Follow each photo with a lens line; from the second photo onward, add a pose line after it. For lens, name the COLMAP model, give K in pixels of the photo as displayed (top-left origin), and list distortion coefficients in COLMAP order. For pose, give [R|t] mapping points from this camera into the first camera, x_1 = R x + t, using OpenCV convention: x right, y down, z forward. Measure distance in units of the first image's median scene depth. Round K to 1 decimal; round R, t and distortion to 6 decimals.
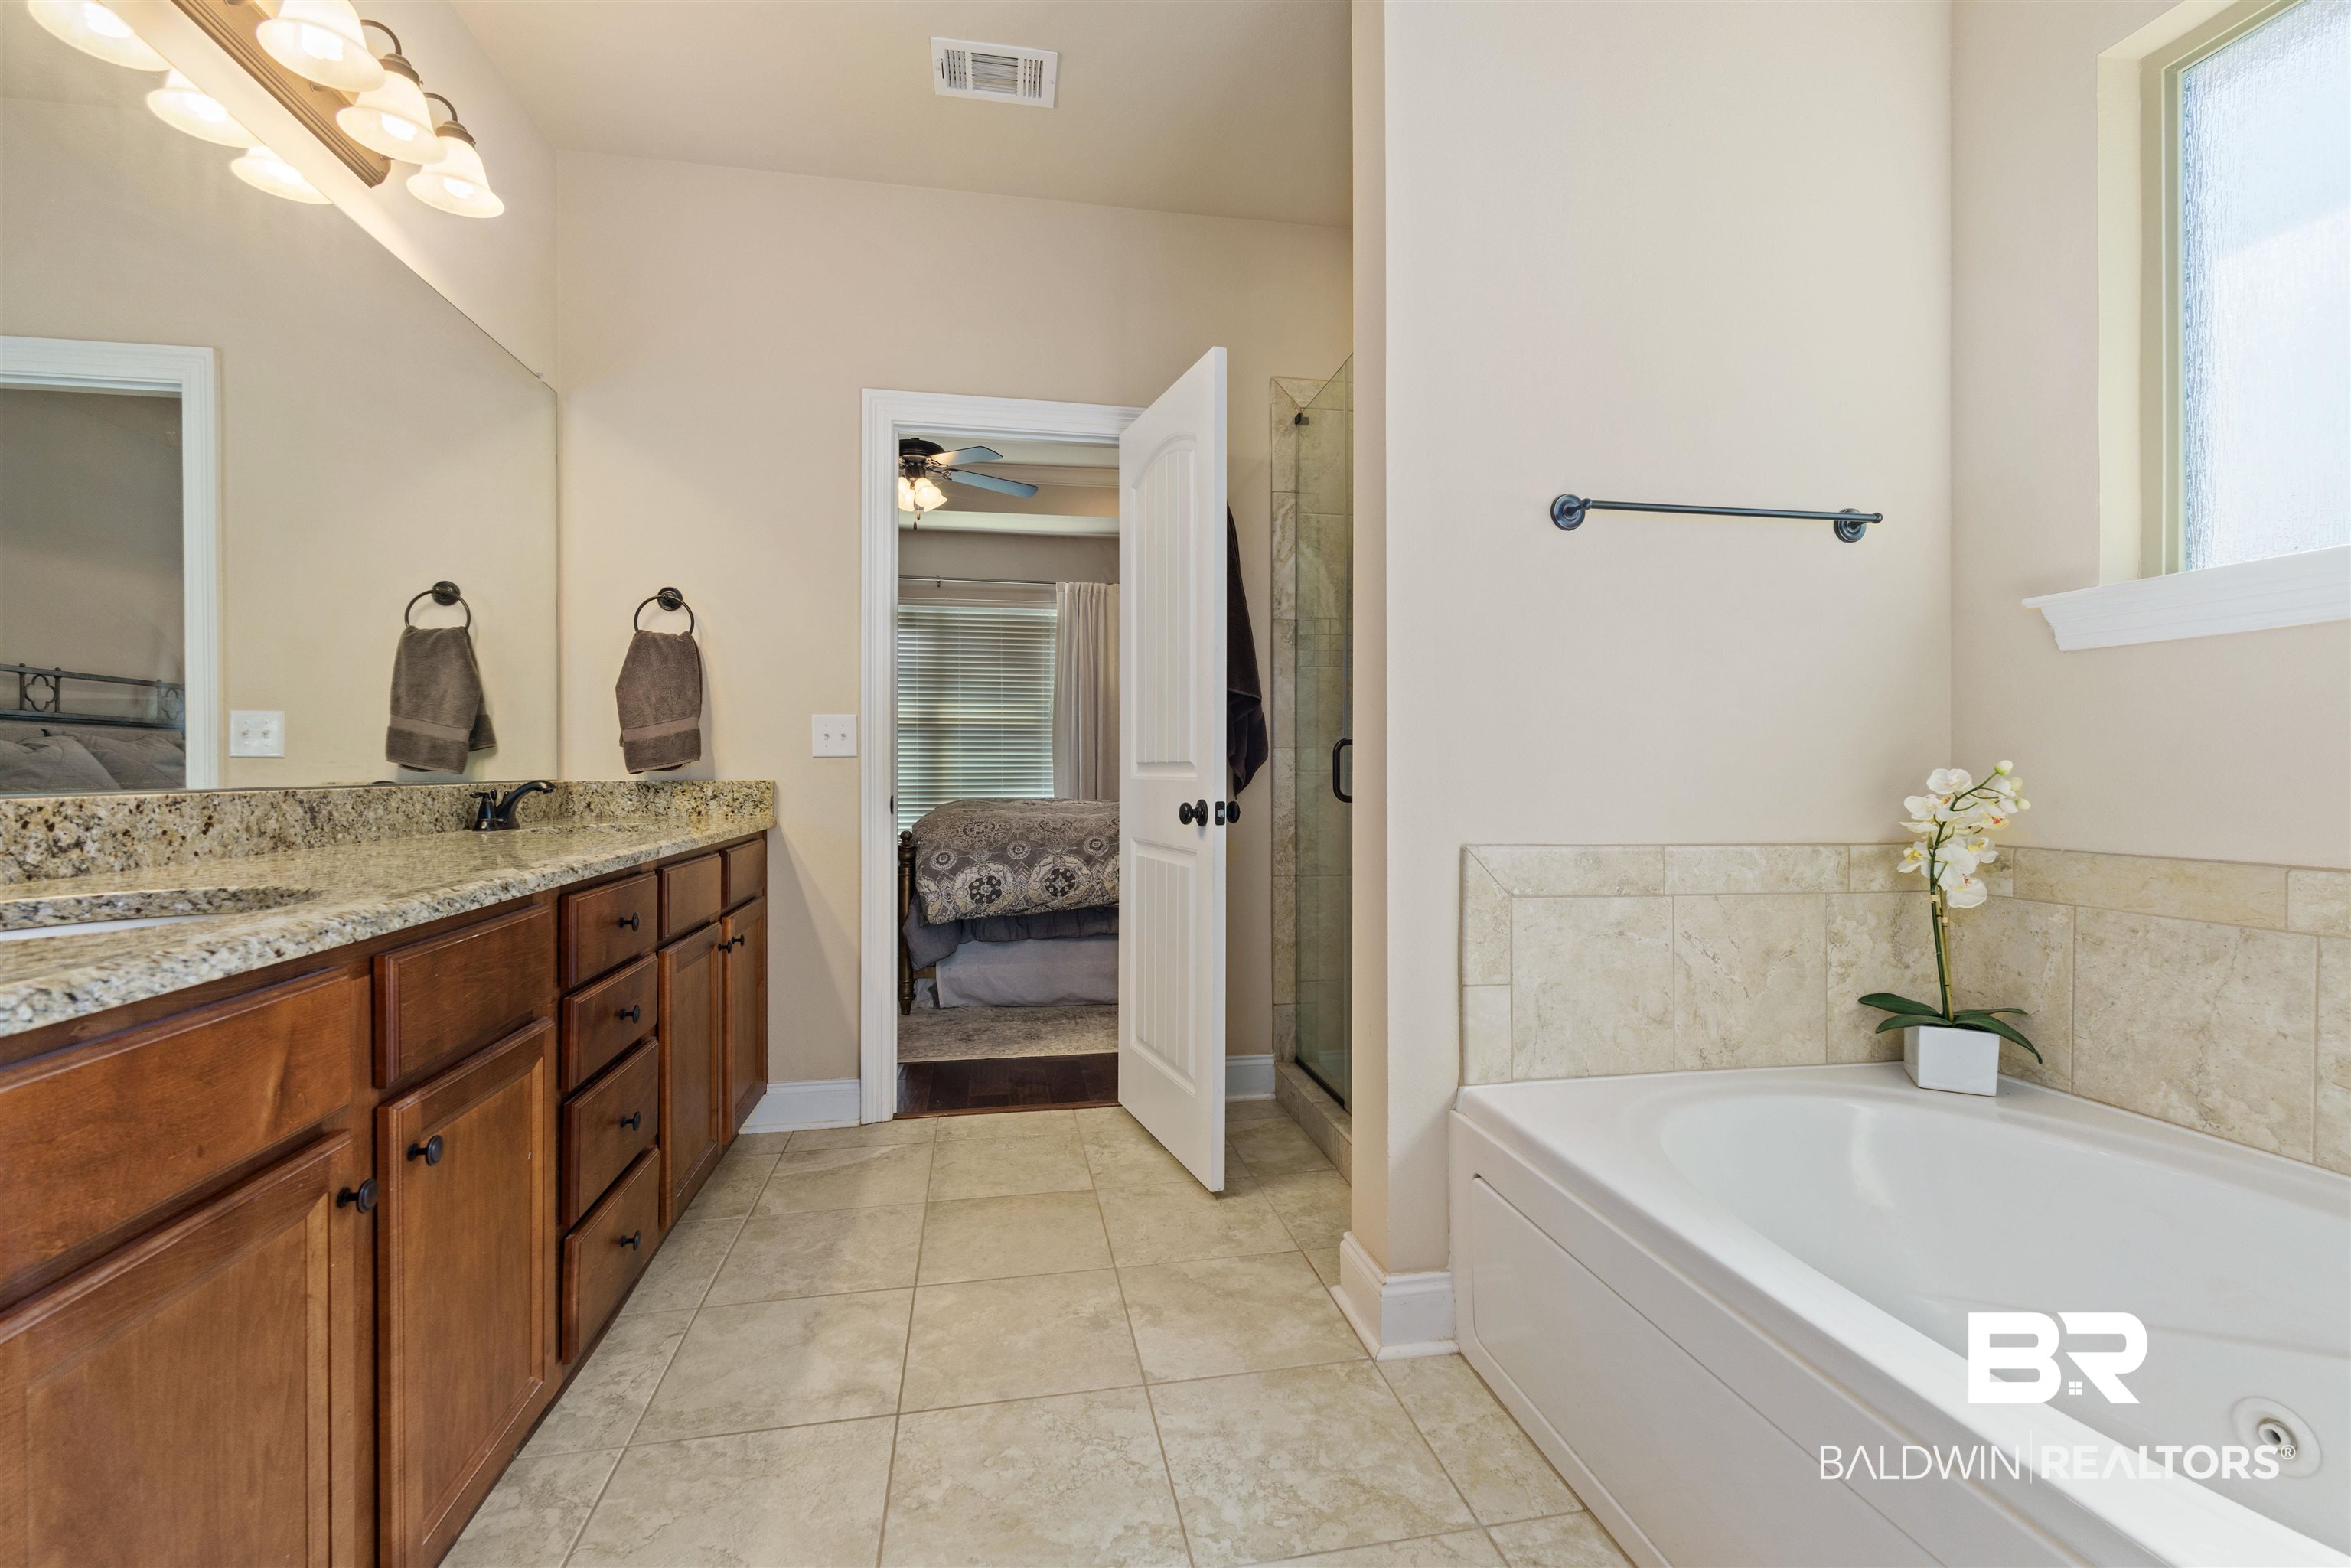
lens RADIAL K [[1015.5, 0, 1178.5], [0, 1015.5, 783.0], [0, 0, 1]] dist [-0.000811, 0.000148]
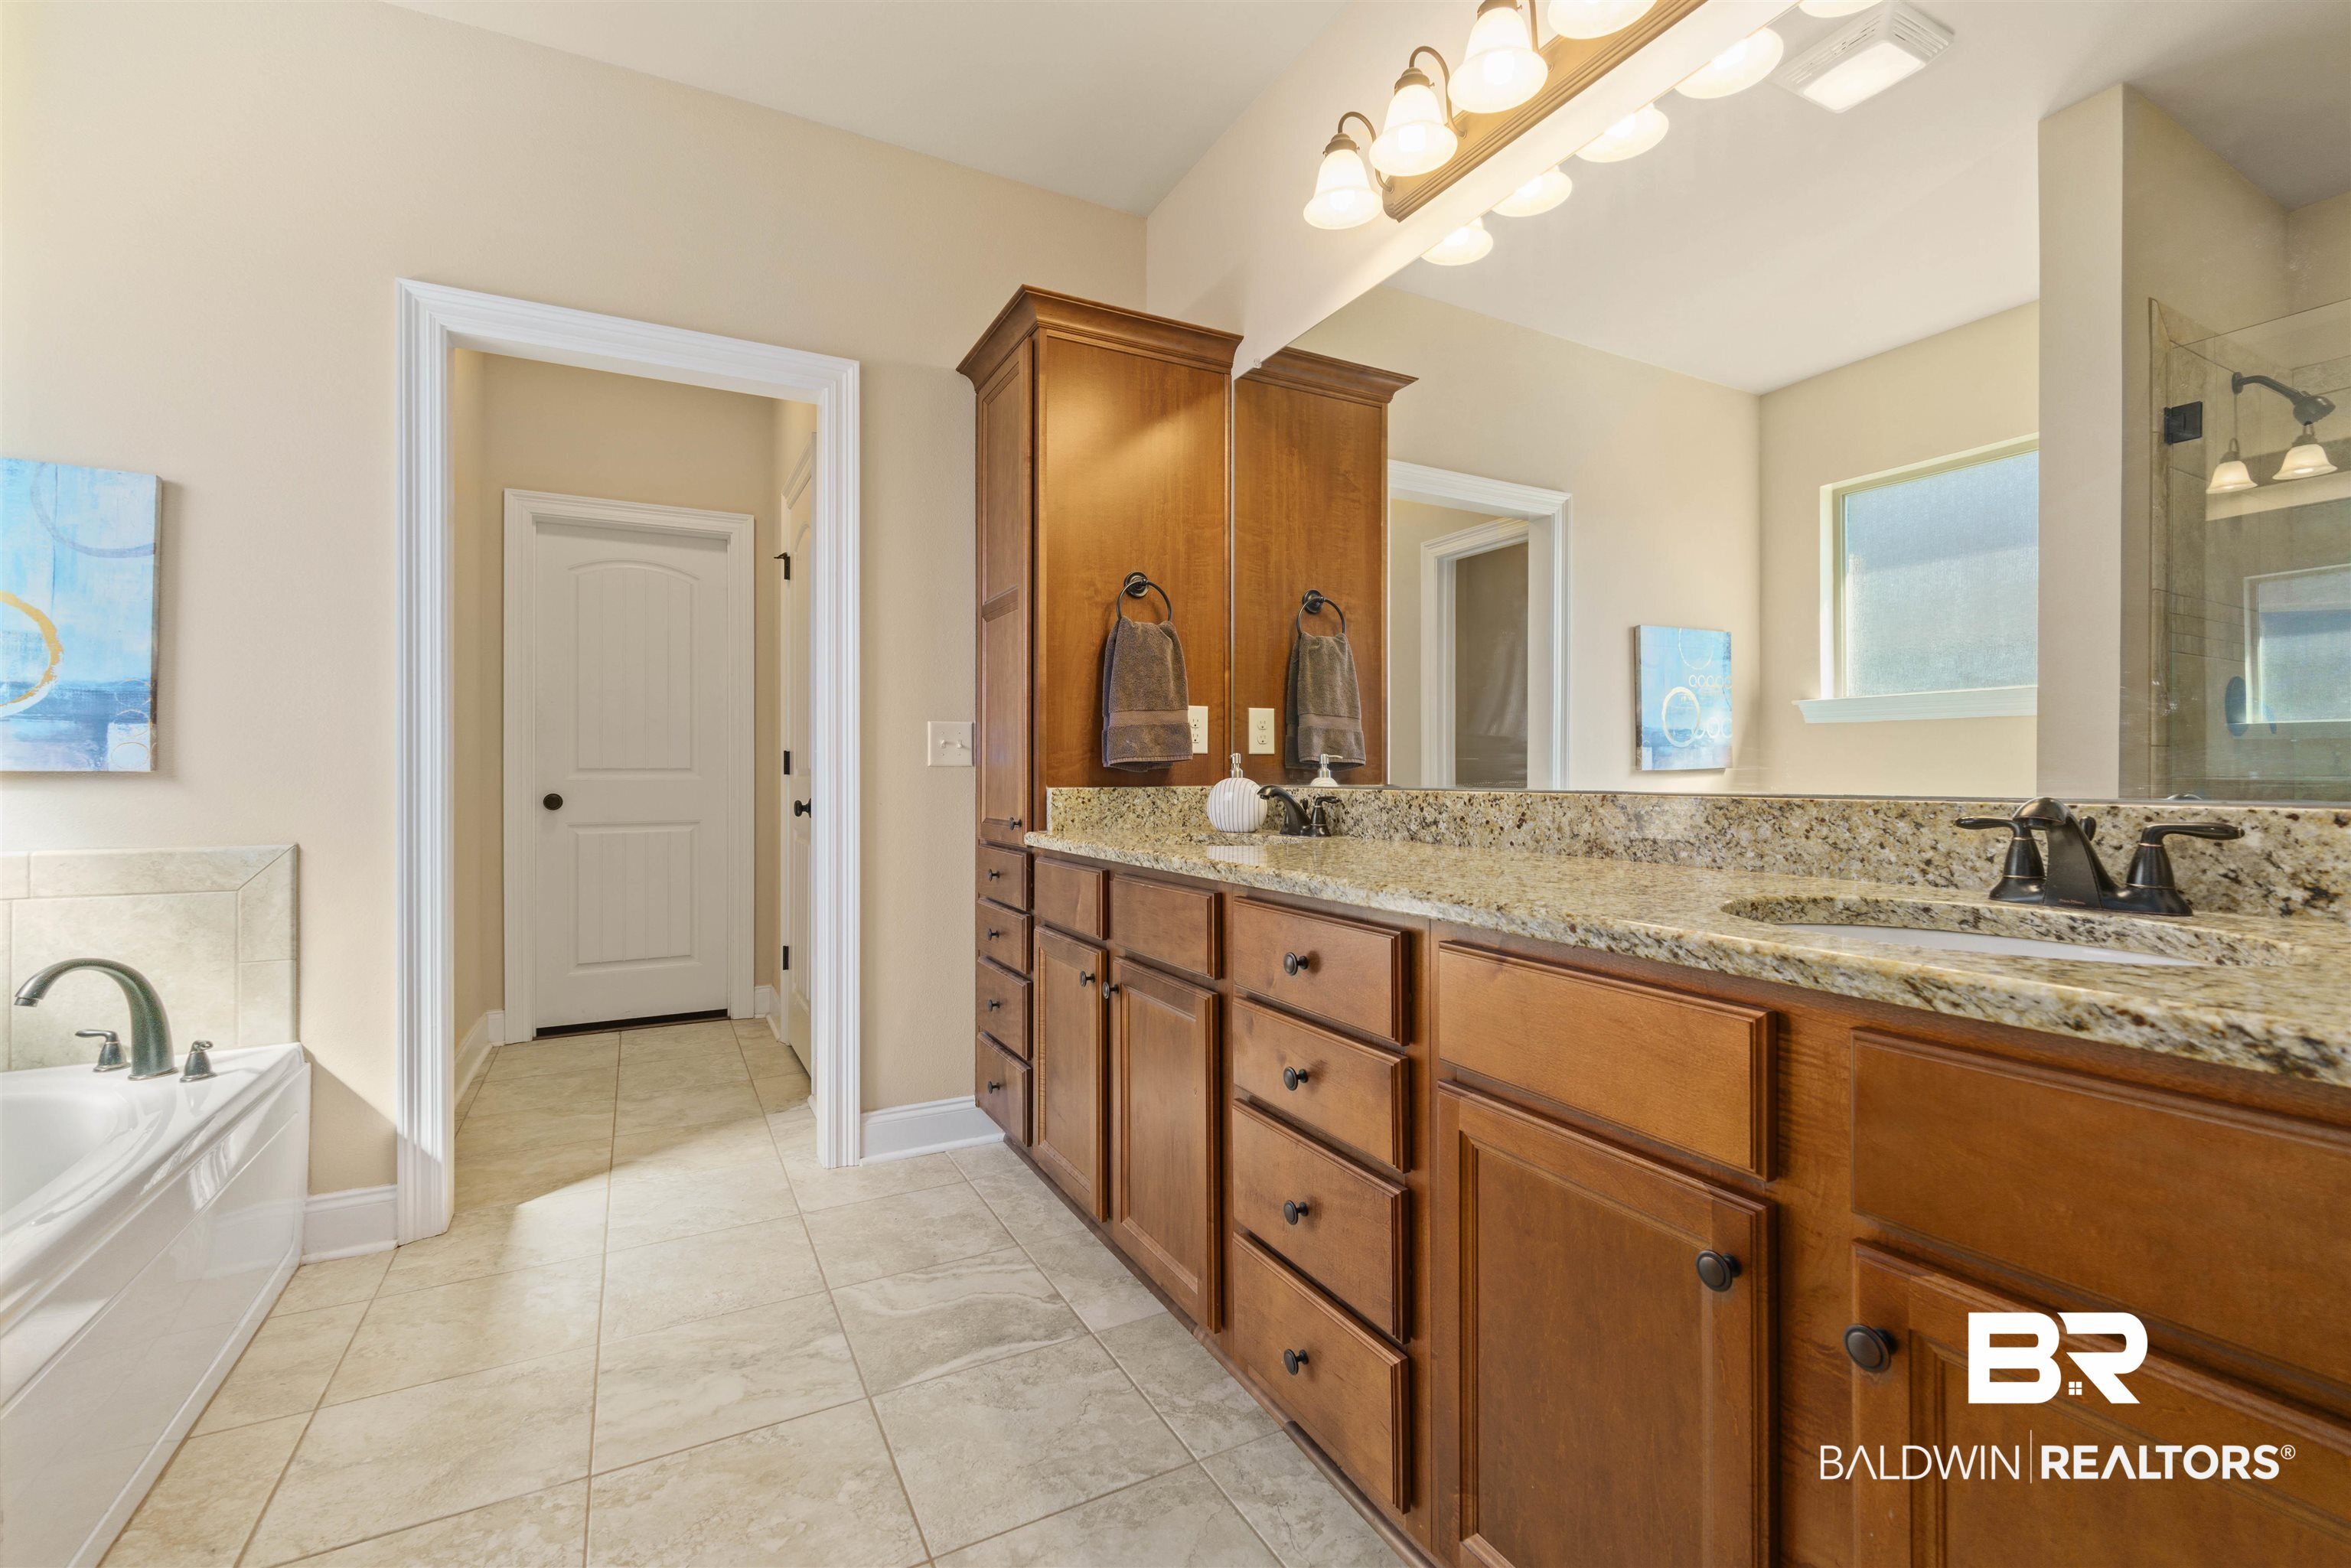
lens RADIAL K [[1015.5, 0, 1183.0], [0, 1015.5, 771.9], [0, 0, 1]] dist [-0.000811, 0.000148]
pose [[-0.953586, 0.003098, -0.301104, -0.224157], [-0.000956, 0.999911, 0.013315, -0.026451], [0.301118, 0.012985, -0.953498, 1.826239]]
